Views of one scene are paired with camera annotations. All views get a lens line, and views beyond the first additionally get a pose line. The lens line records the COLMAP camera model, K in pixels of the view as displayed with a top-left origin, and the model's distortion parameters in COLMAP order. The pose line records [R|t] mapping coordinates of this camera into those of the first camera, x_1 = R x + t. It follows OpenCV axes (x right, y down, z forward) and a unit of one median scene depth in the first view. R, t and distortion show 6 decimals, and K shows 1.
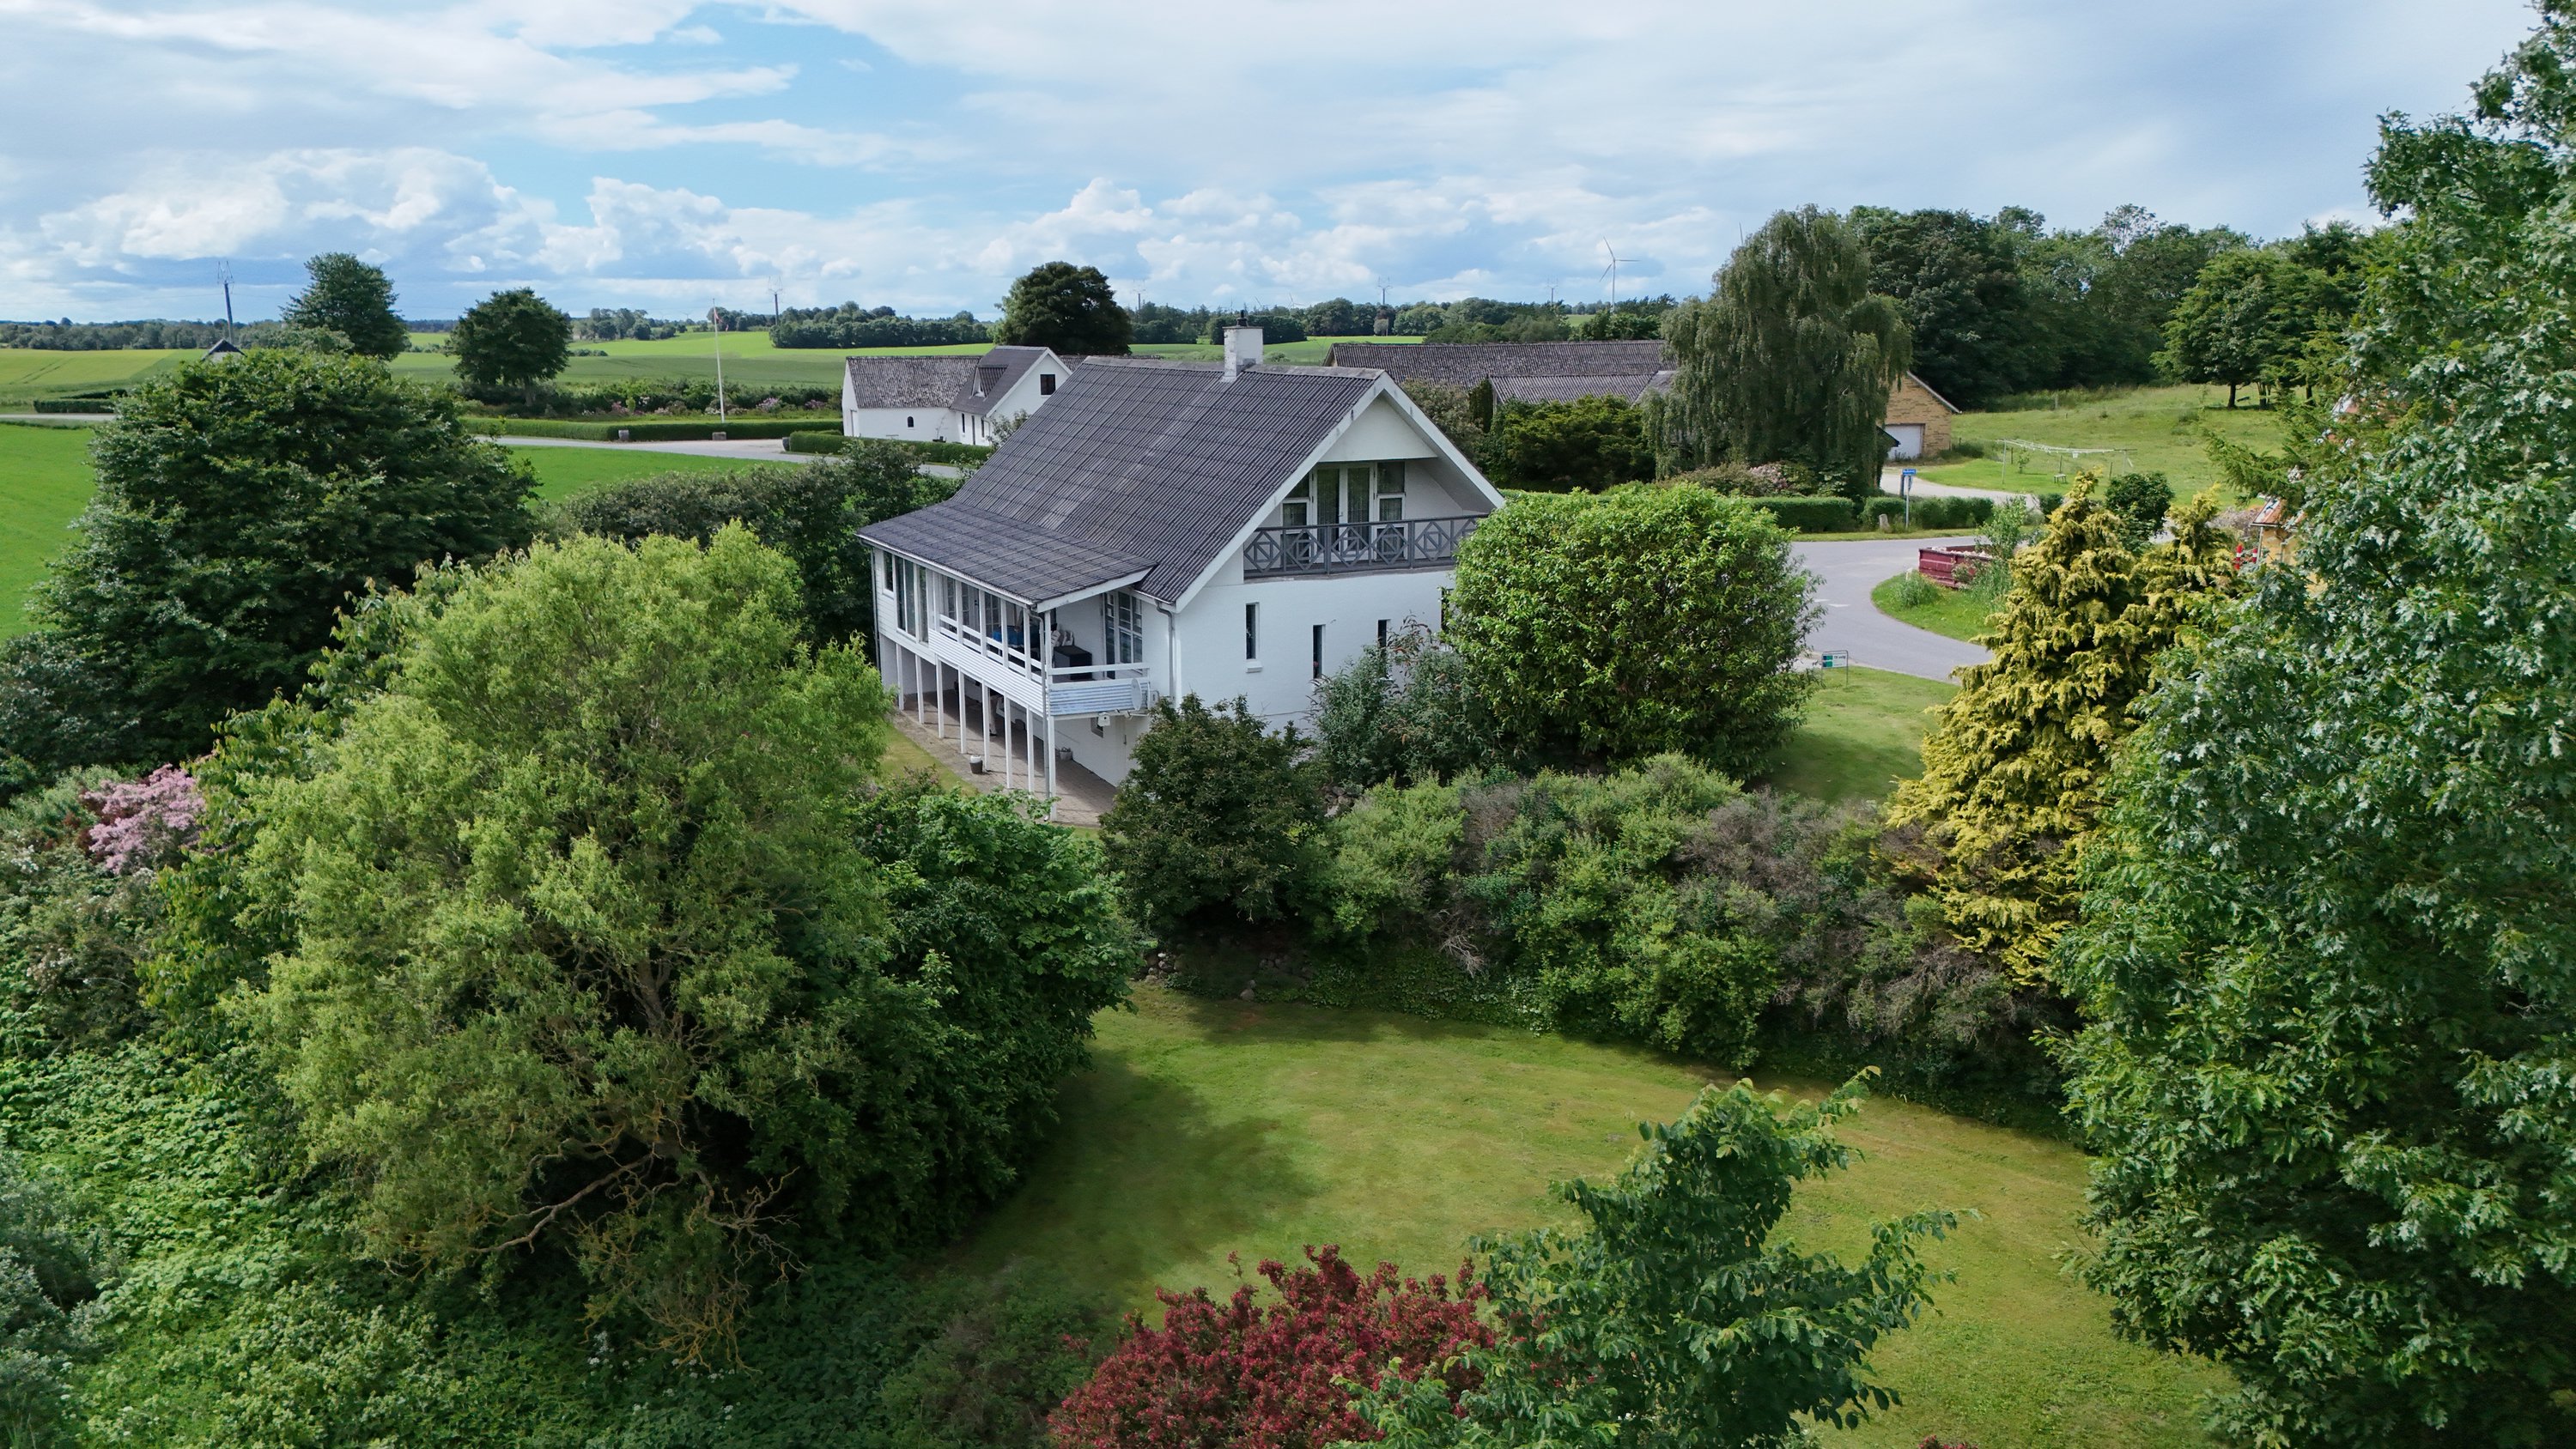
lens RADIAL K [[1889.6, 0, 1285.7], [0, 1889.6, 714.4], [0, 0, 1]] dist [0.084999, -0.085476]
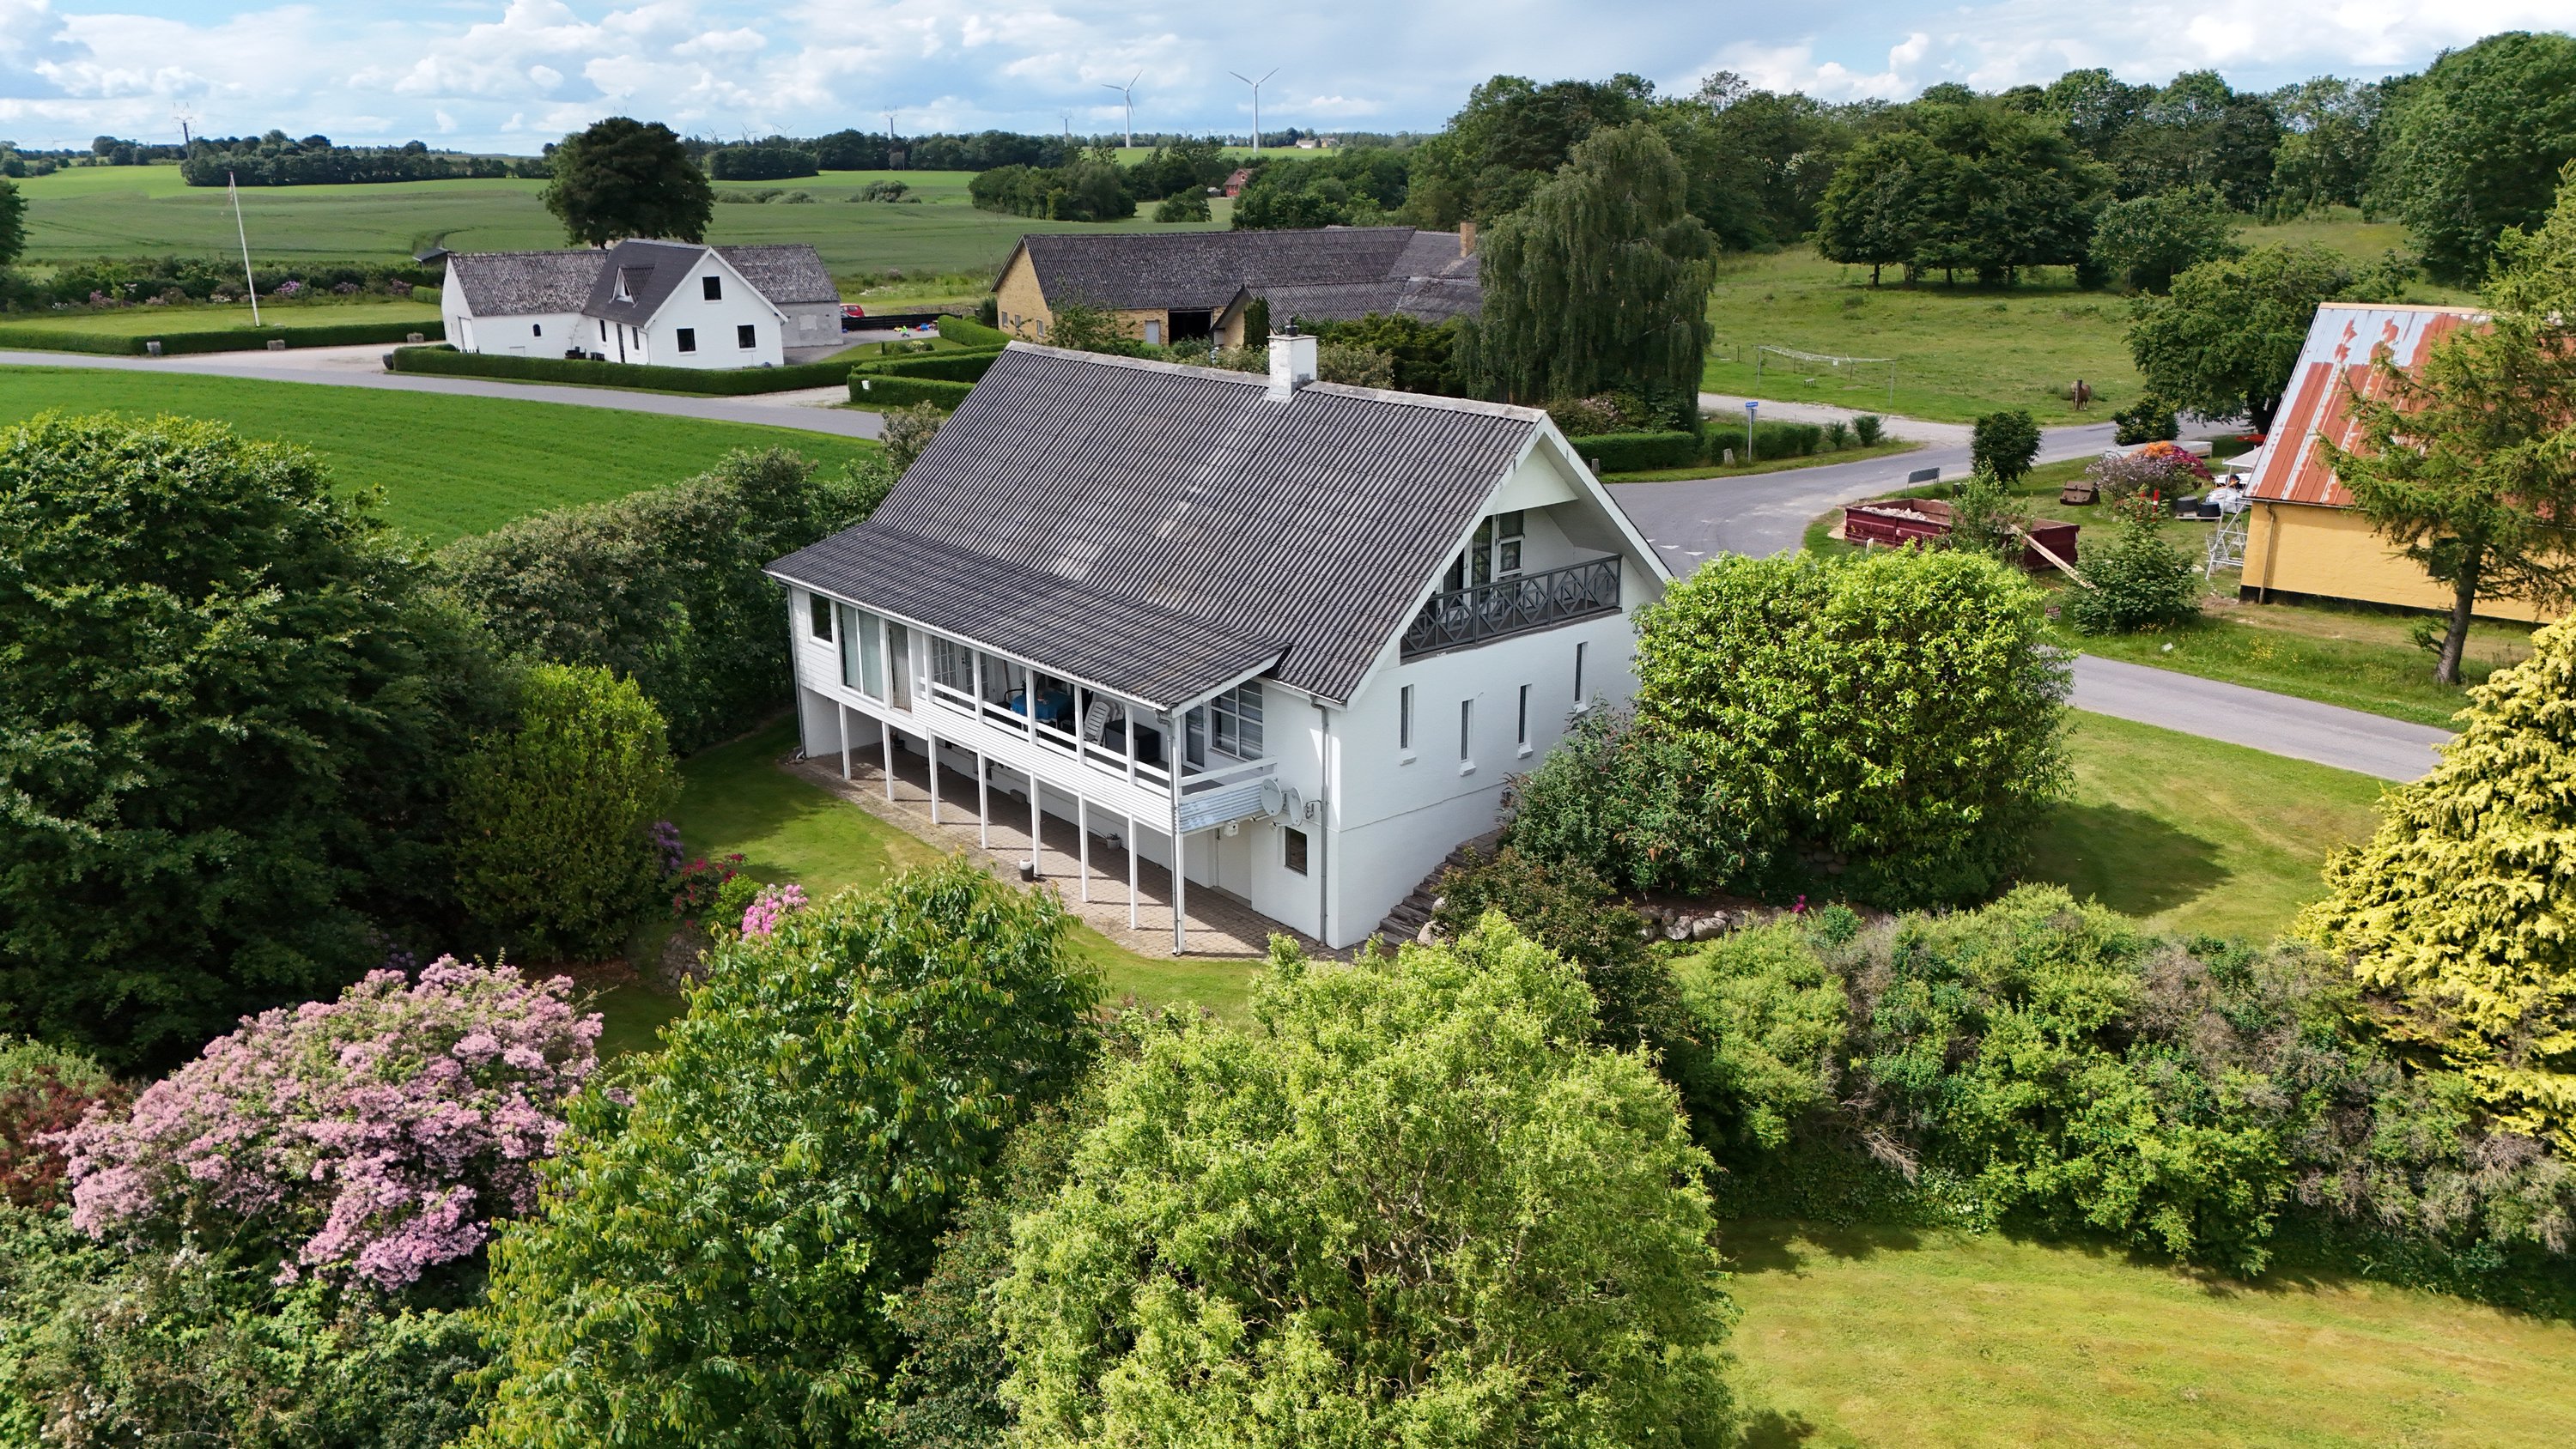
lens RADIAL K [[1889.6, 0, 1285.7], [0, 1889.6, 714.4], [0, 0, 1]] dist [0.084999, -0.085476]
pose [[0.968283, -0.073665, 0.238749, -0.255378], [0.053354, 0.994470, 0.090457, -0.116496], [-0.244092, -0.074850, 0.966859, 0.161832]]
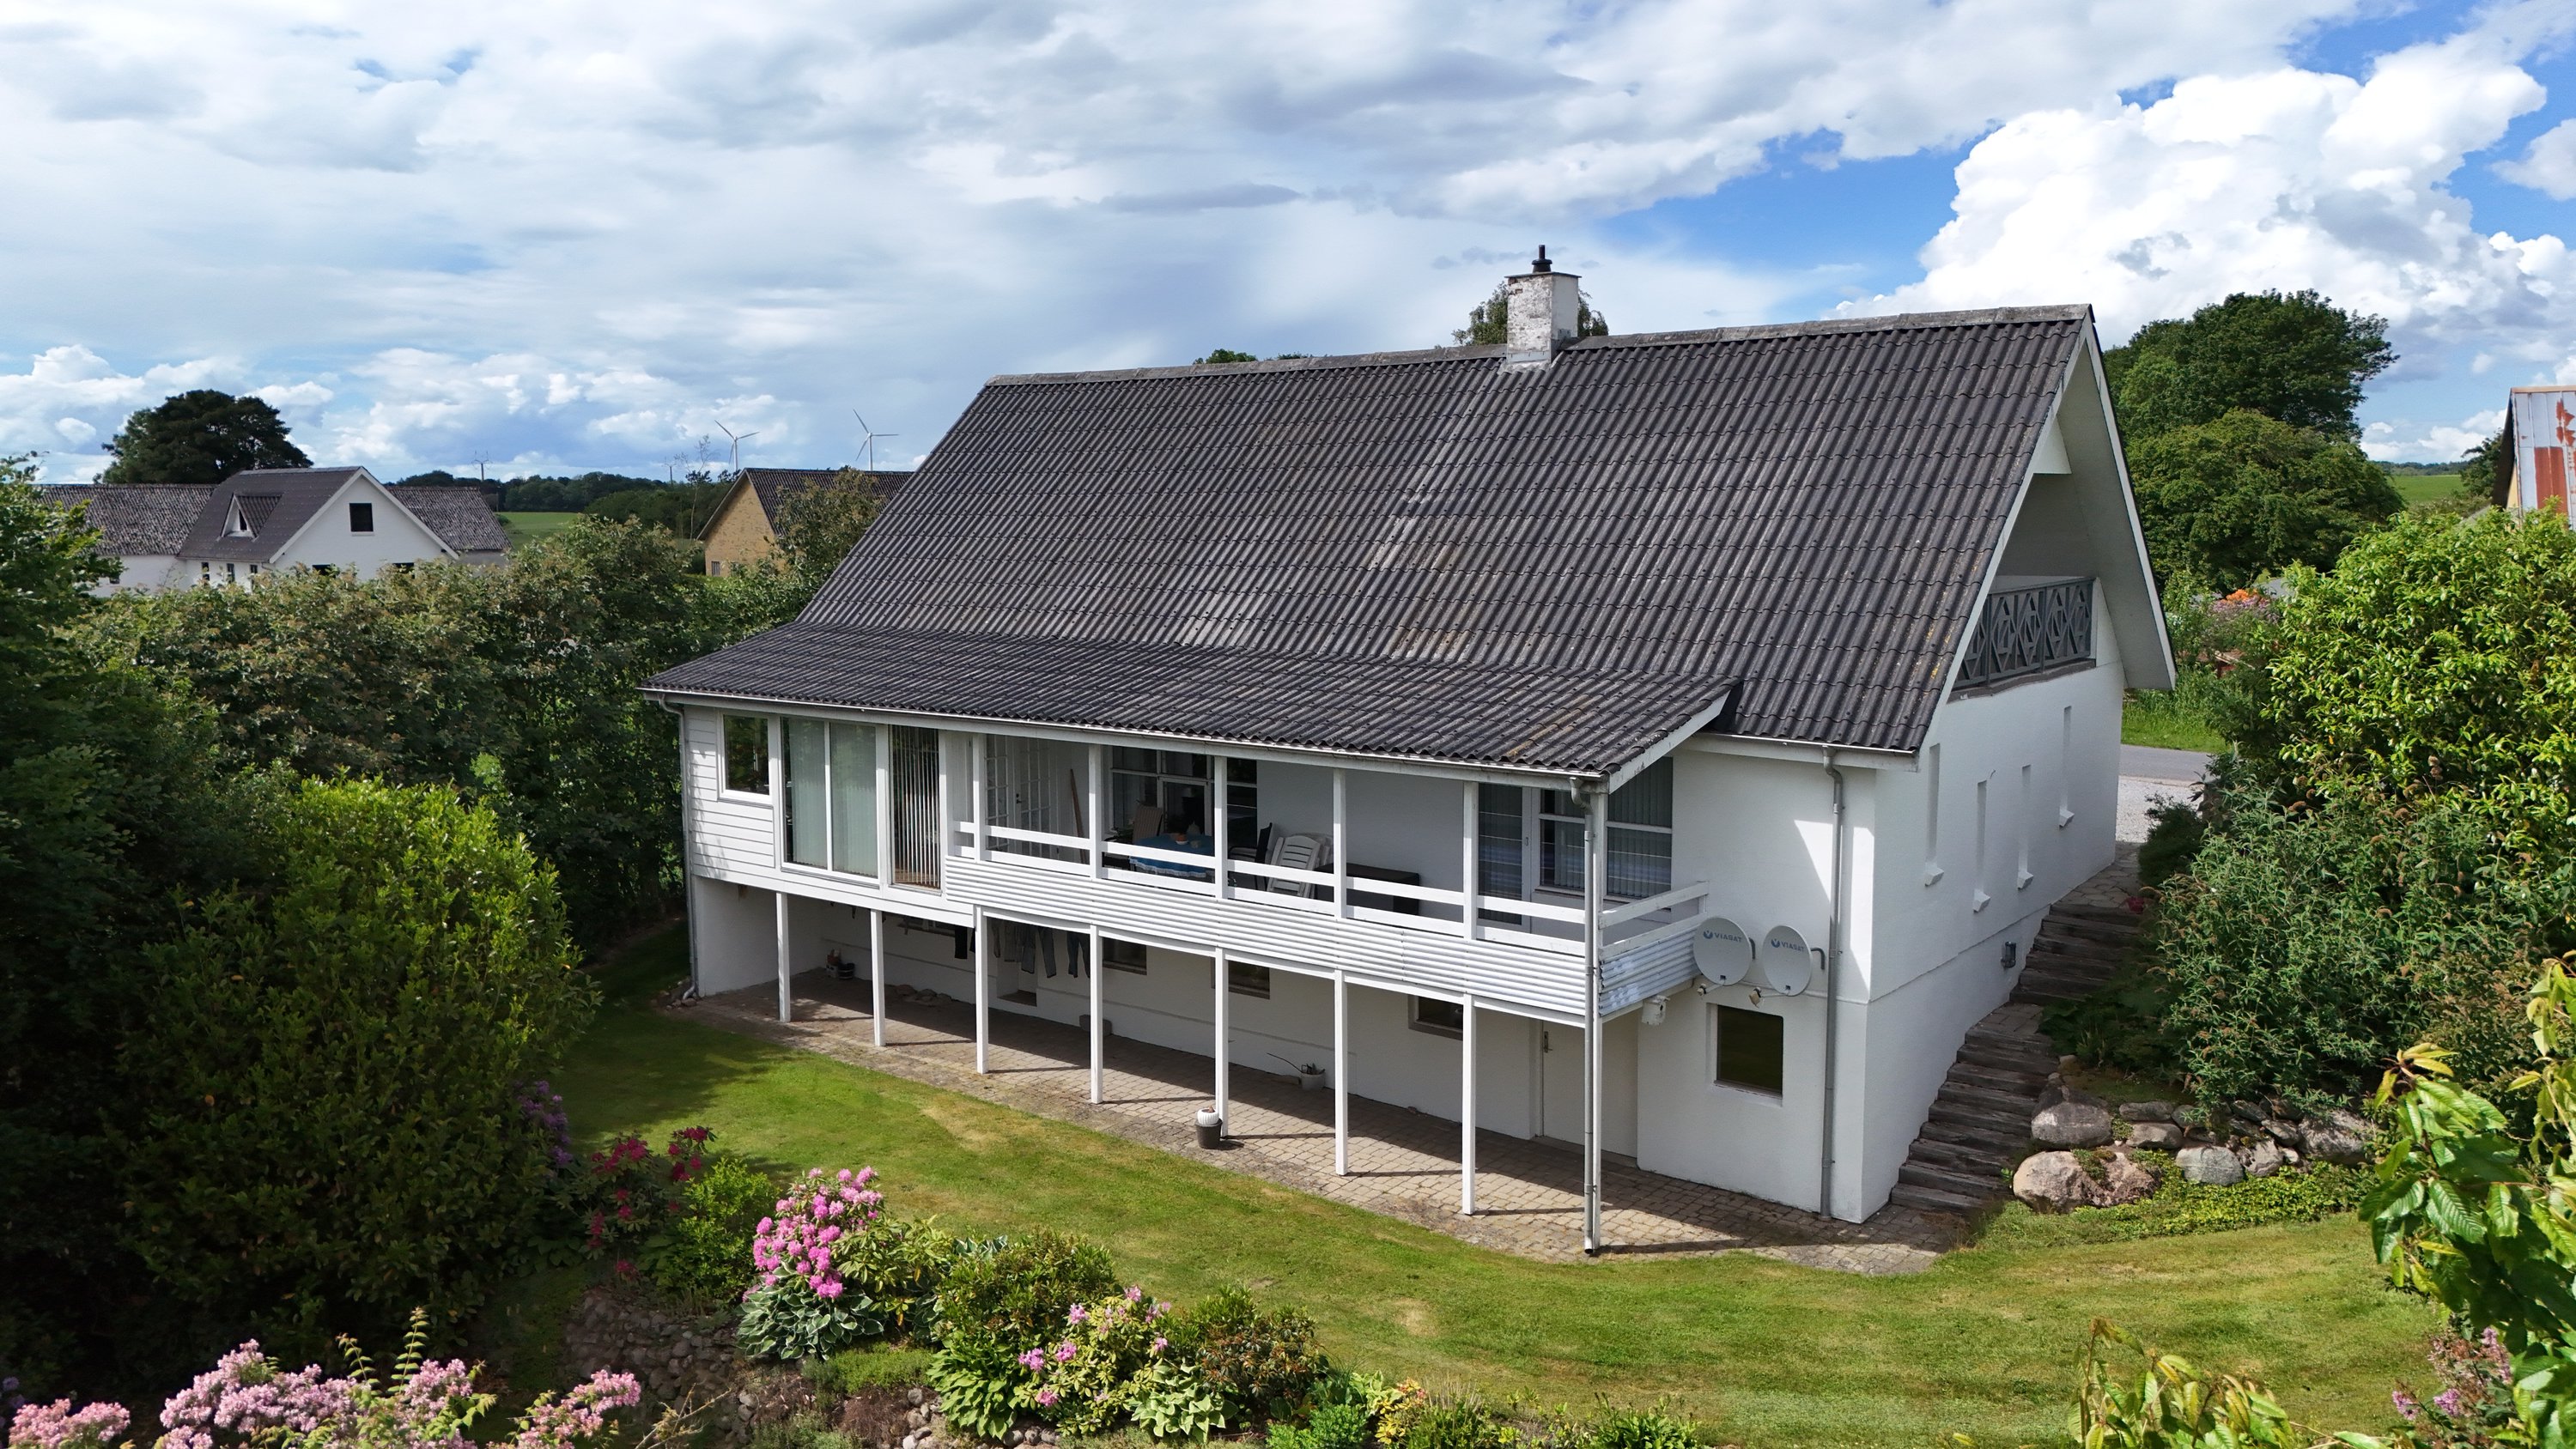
lens RADIAL K [[1889.6, 0, 1285.7], [0, 1889.6, 714.4], [0, 0, 1]] dist [0.084999, -0.085476]
pose [[0.897645, -0.049838, 0.437891, -0.361392], [0.090759, 0.993193, -0.073011, -0.042026], [-0.431272, 0.105281, 0.896058, 0.566531]]
